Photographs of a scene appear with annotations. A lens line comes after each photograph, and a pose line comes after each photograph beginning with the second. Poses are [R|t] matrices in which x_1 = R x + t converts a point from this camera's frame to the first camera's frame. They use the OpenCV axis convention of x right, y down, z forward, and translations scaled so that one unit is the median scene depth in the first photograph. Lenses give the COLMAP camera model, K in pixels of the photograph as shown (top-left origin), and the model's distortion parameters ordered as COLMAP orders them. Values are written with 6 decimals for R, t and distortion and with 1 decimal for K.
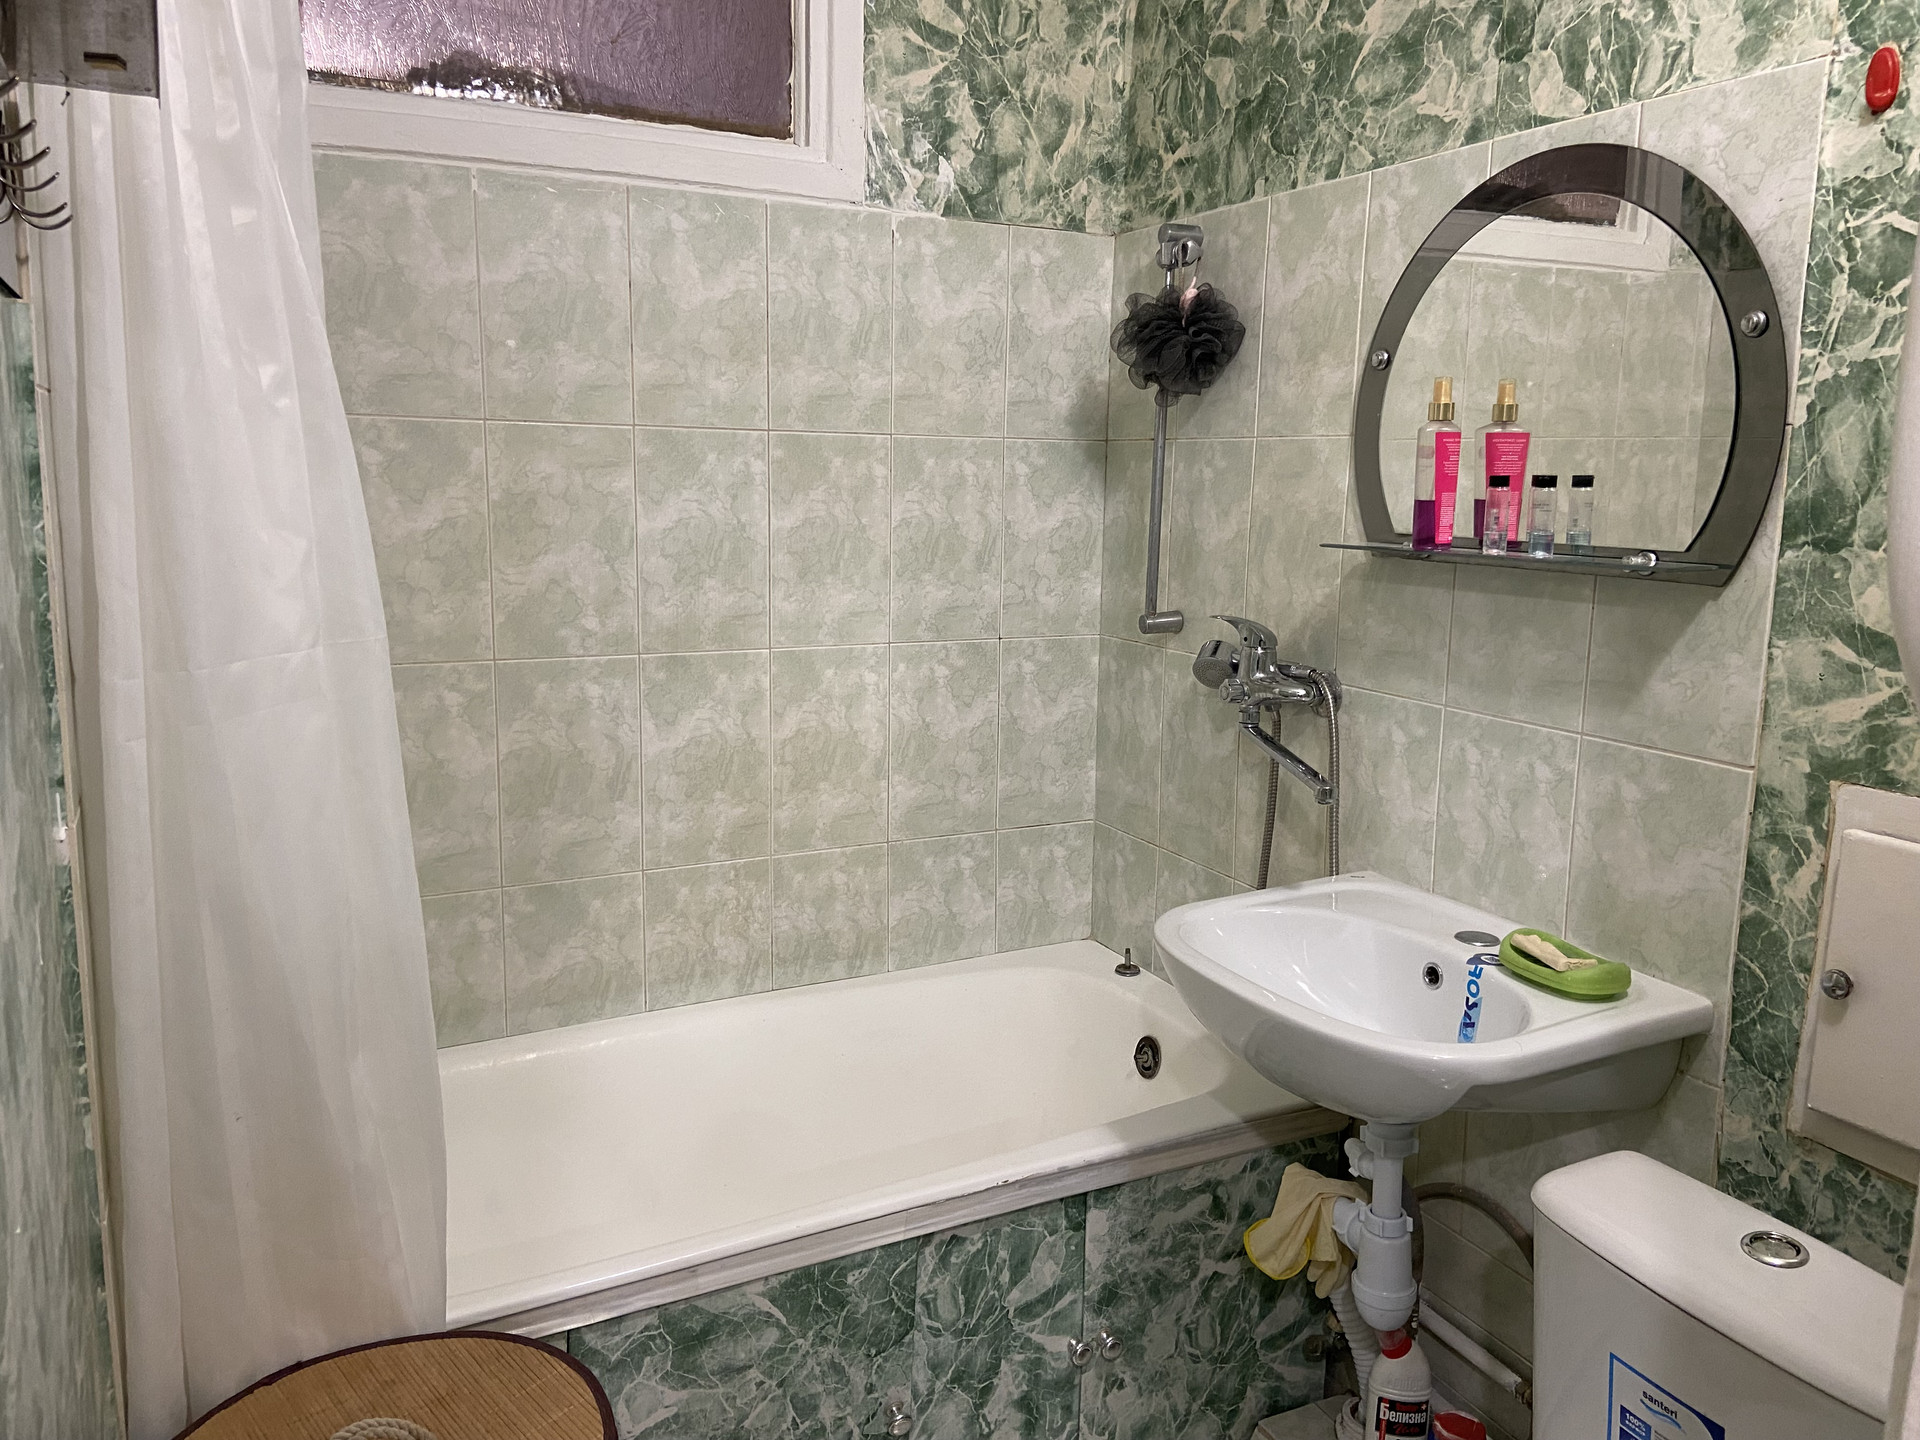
lens RADIAL K [[1444.8, 0, 980.3], [0, 1444.8, 702.8], [0, 0, 1]] dist [0.124076, -0.155879]
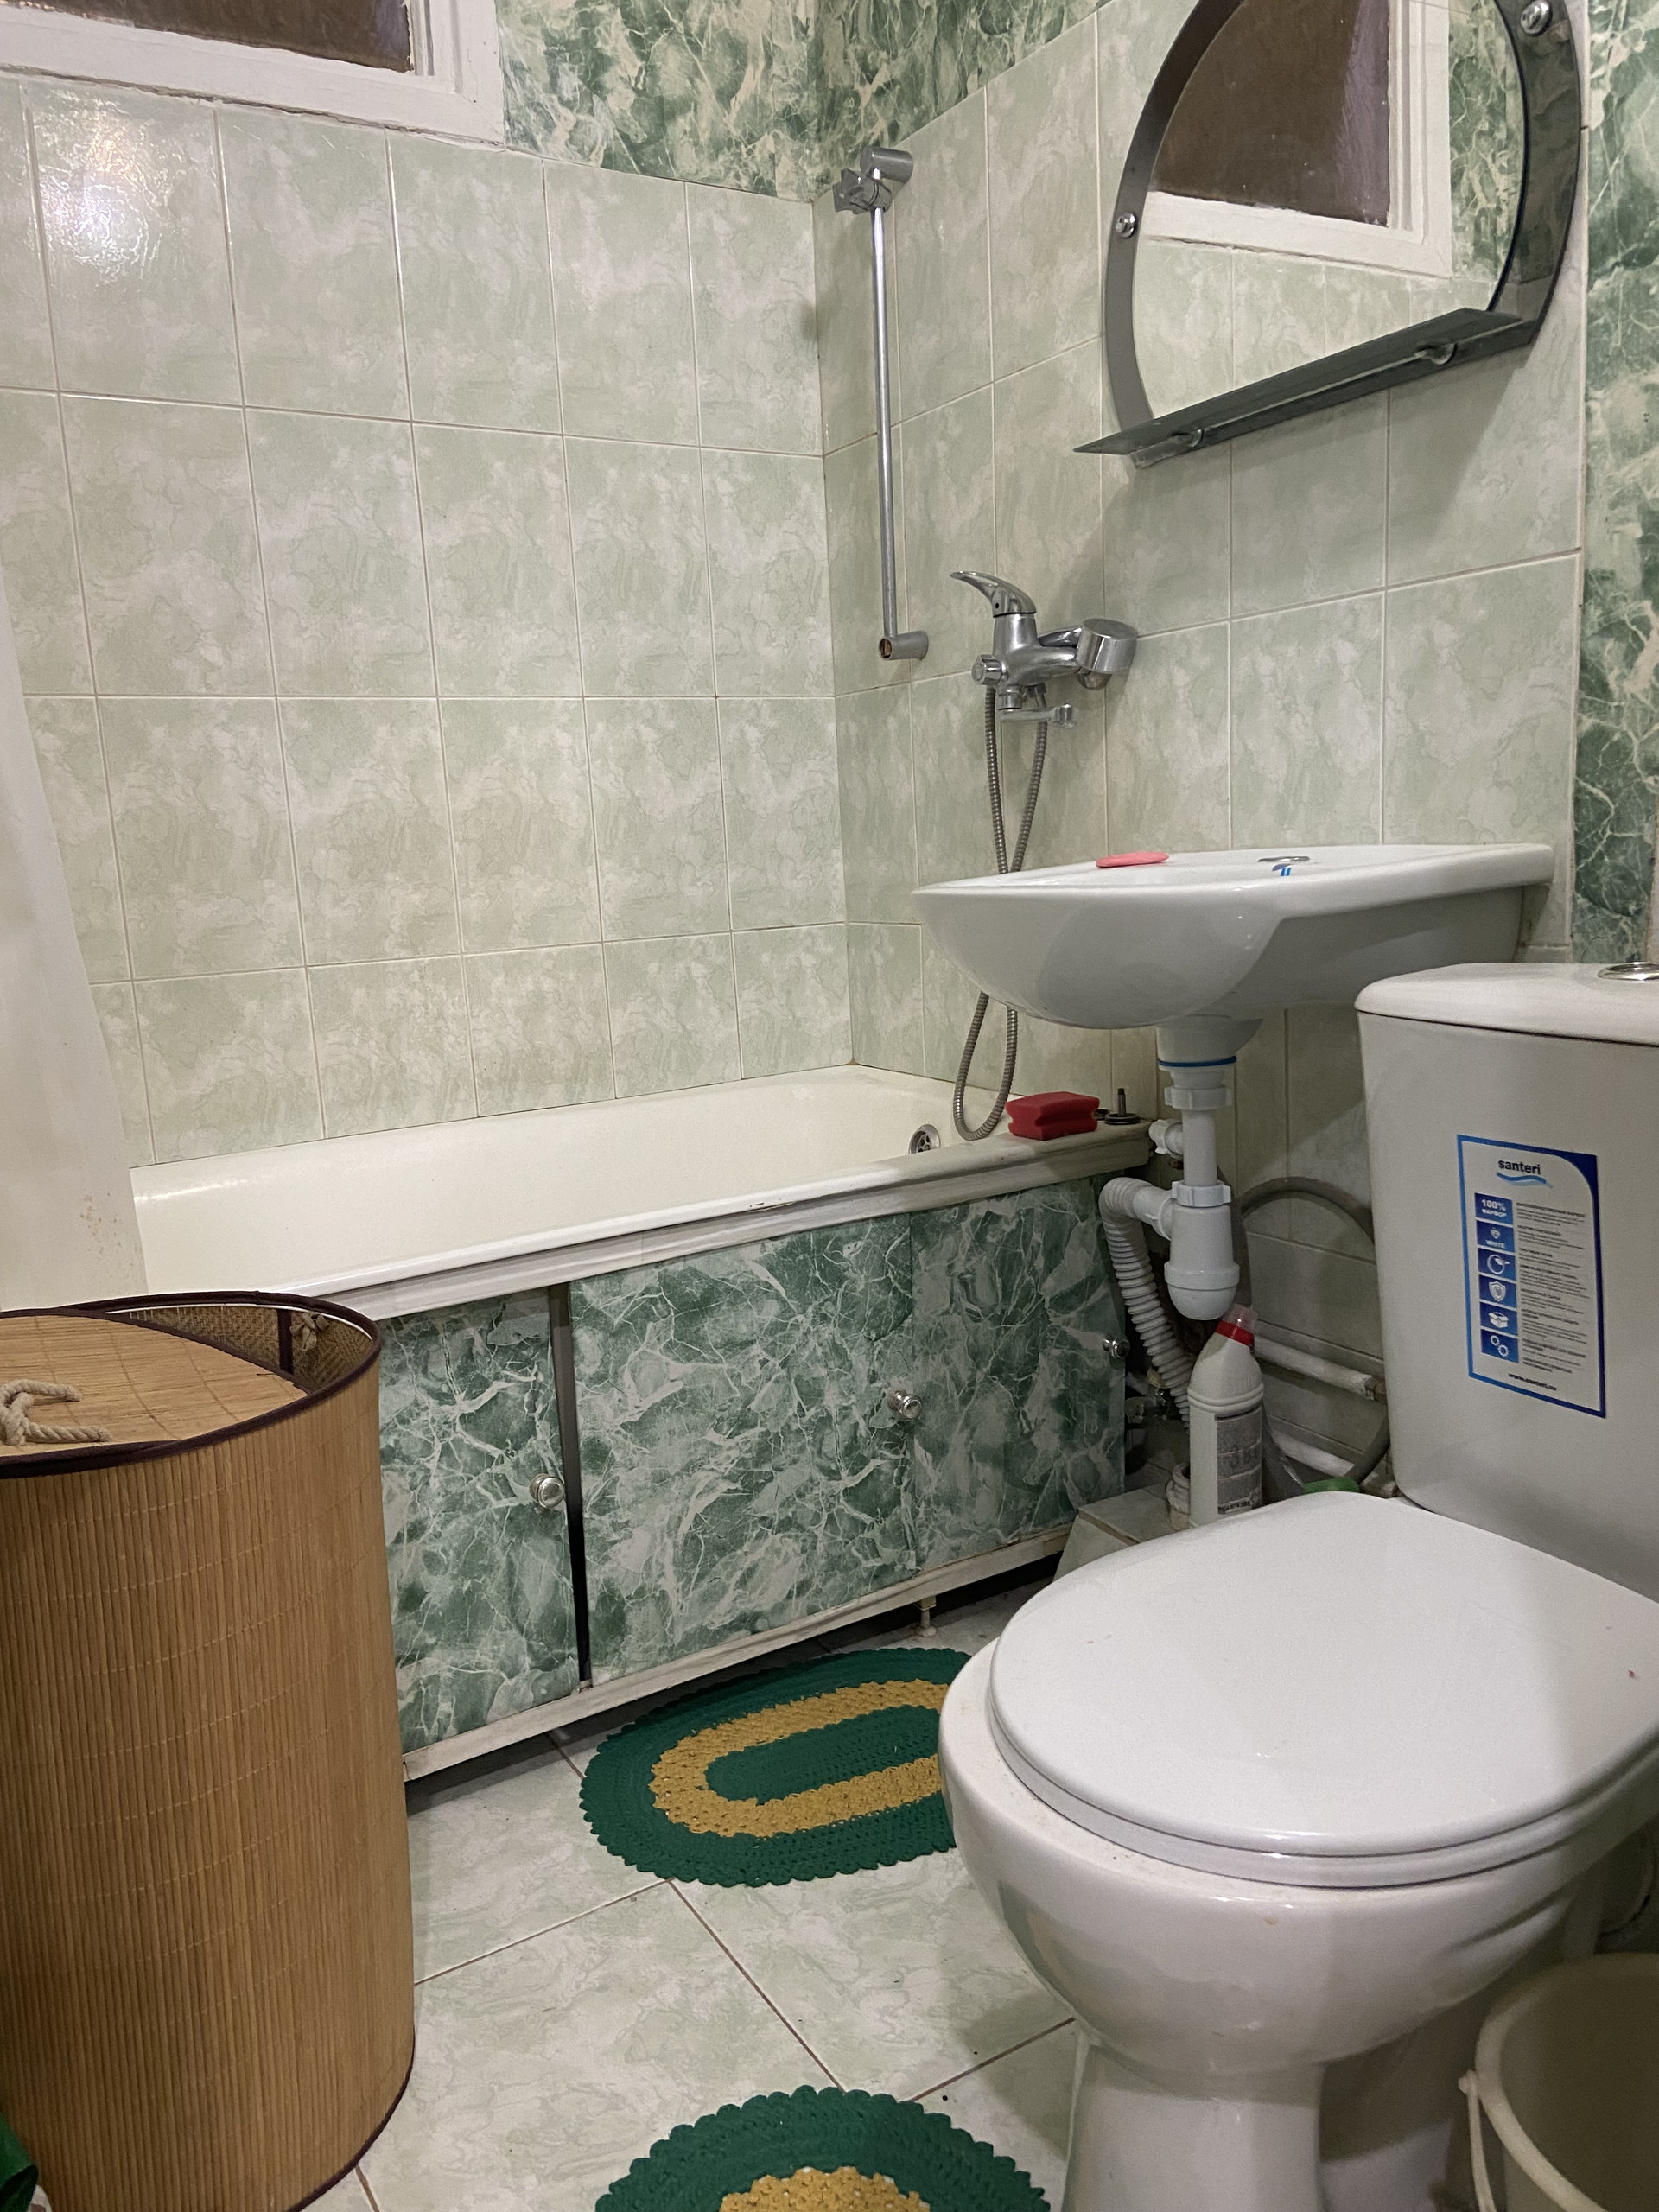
lens RADIAL K [[1664.5, 0, 818.2], [0, 1664.5, 1102.1], [0, 0, 1]] dist [0.124076, -0.155879]
pose [[0.995529, -0.079464, 0.051060, 0.005145], [0.079483, 0.996835, 0.001660, 0.223789], [-0.051031, 0.002406, 0.998694, 0.024589]]
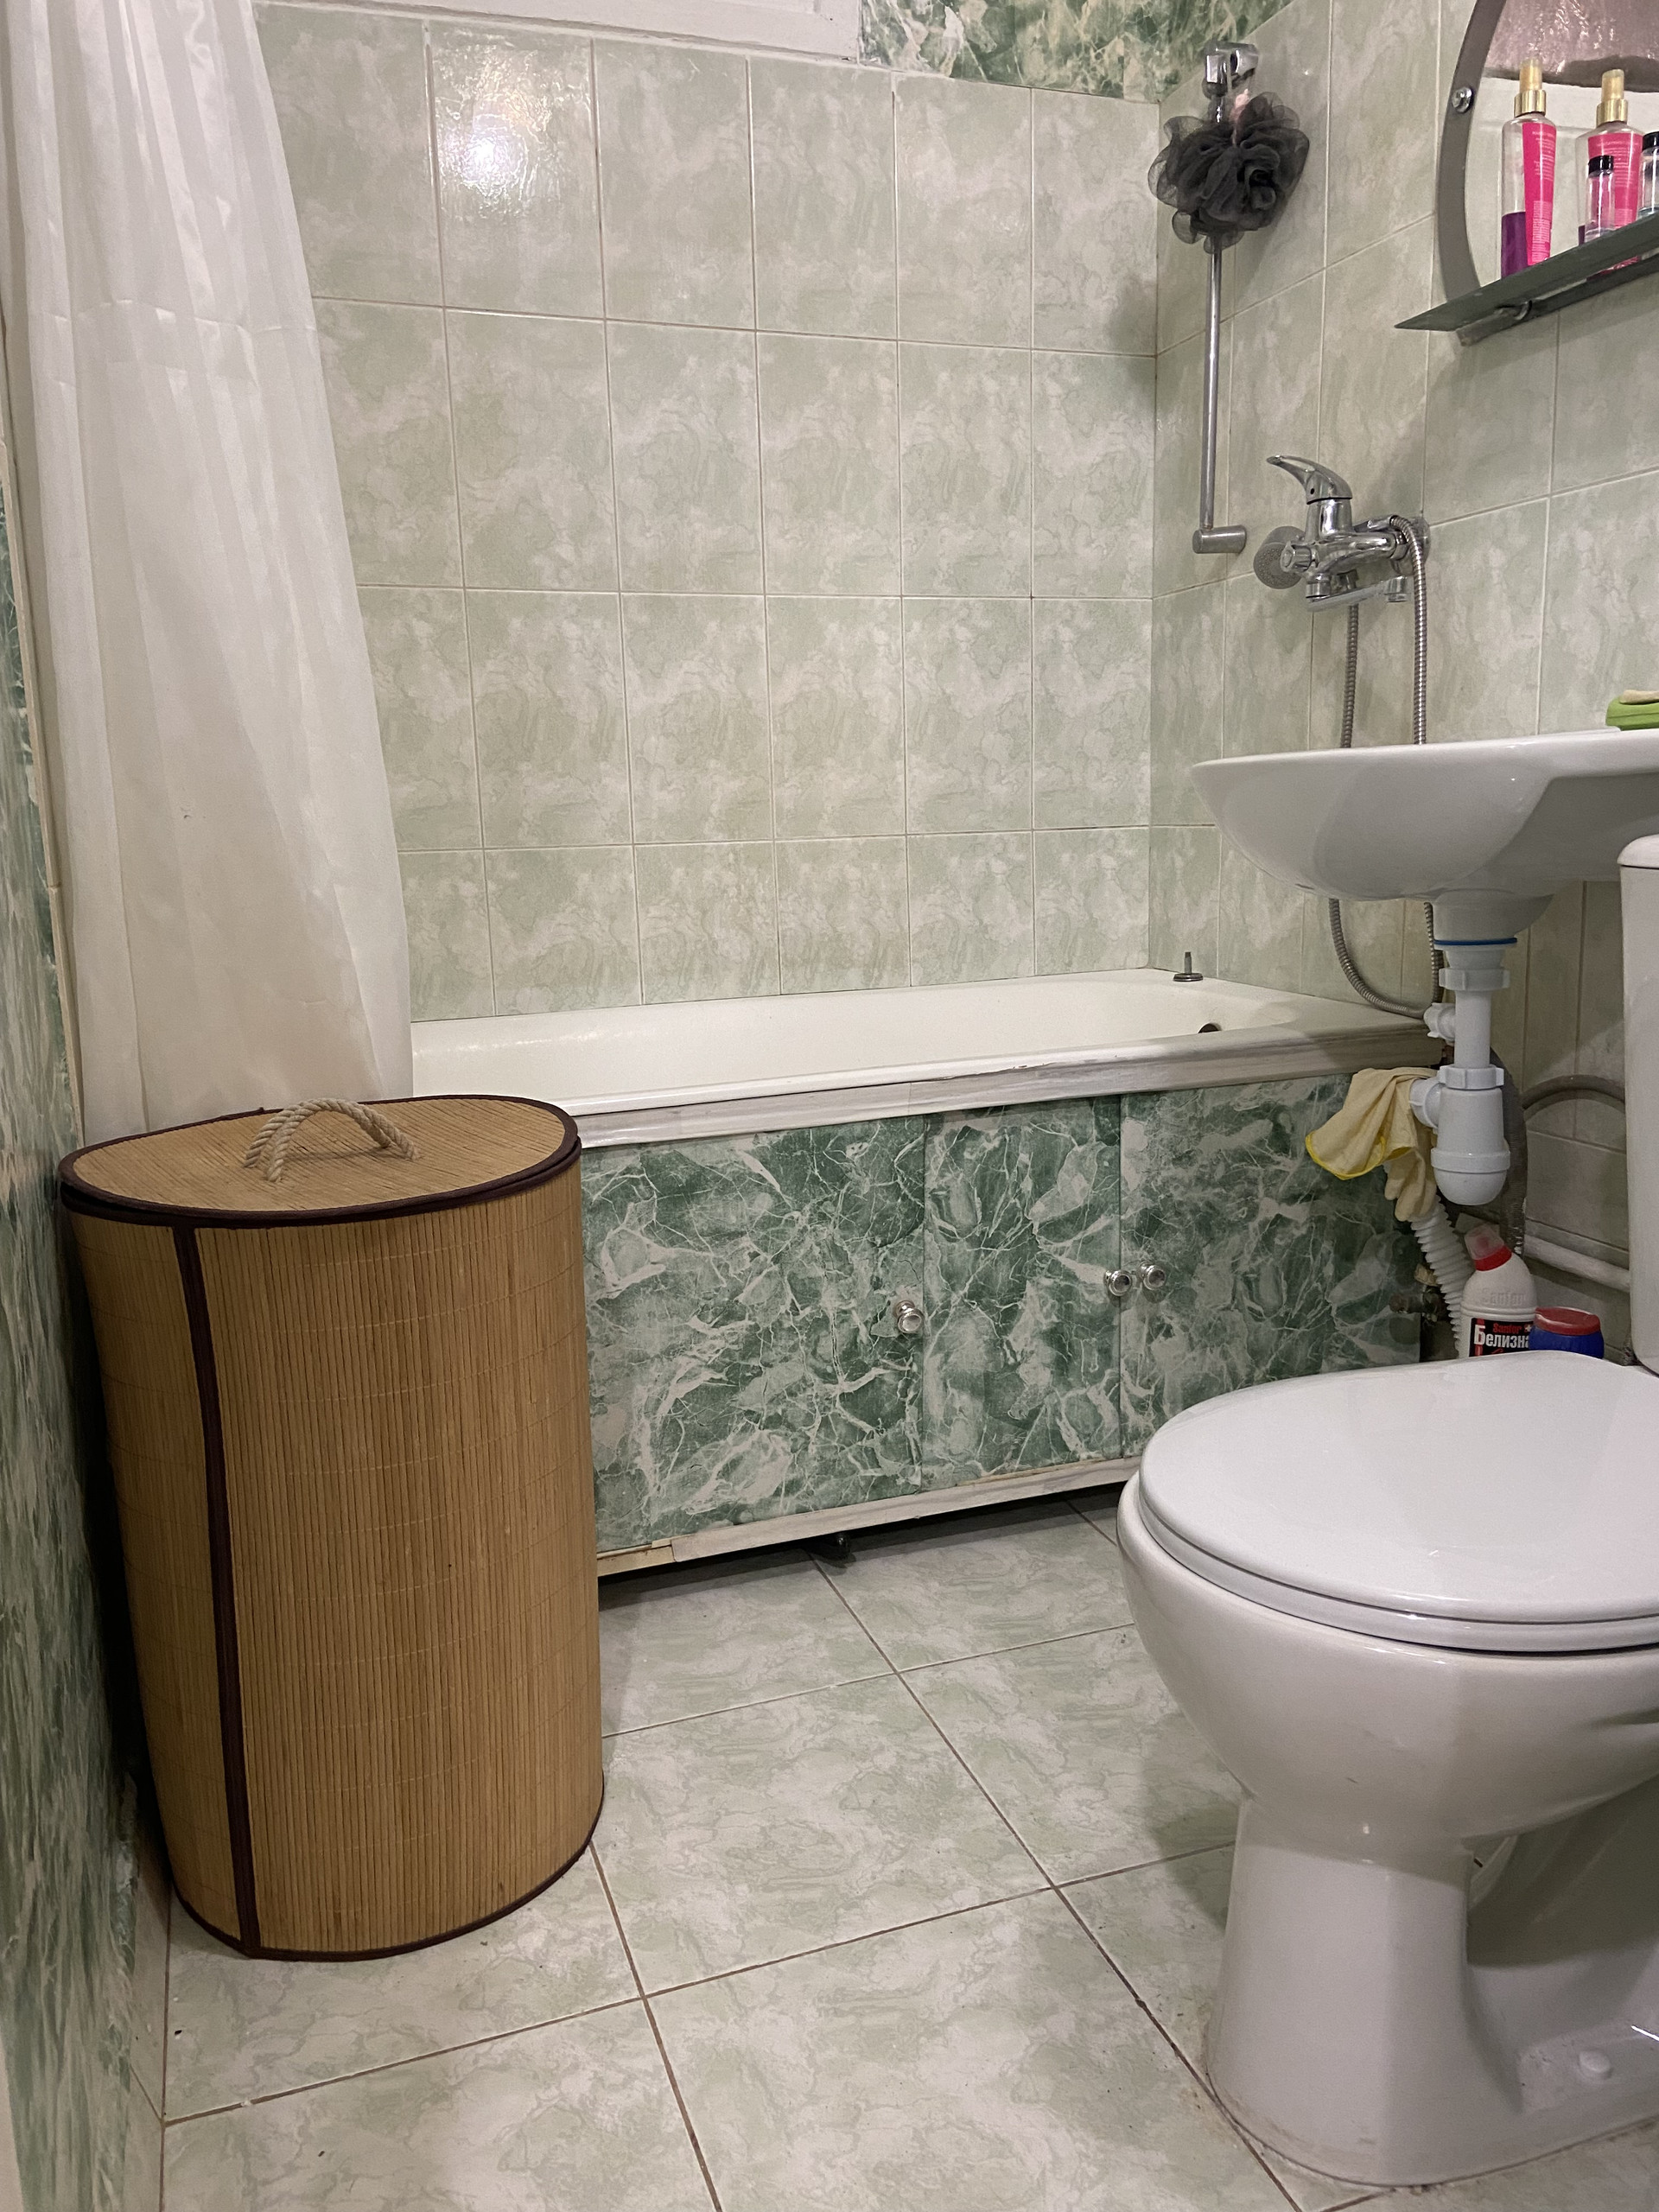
lens RADIAL K [[1664.5, 0, 837.2], [0, 1664.5, 1098.7], [0, 0, 1]] dist [0.124076, -0.155879]
pose [[0.989521, -0.021707, -0.142748, 0.041226], [0.023722, 0.999641, 0.012435, 0.275517], [0.142426, -0.015691, 0.989681, -0.016819]]
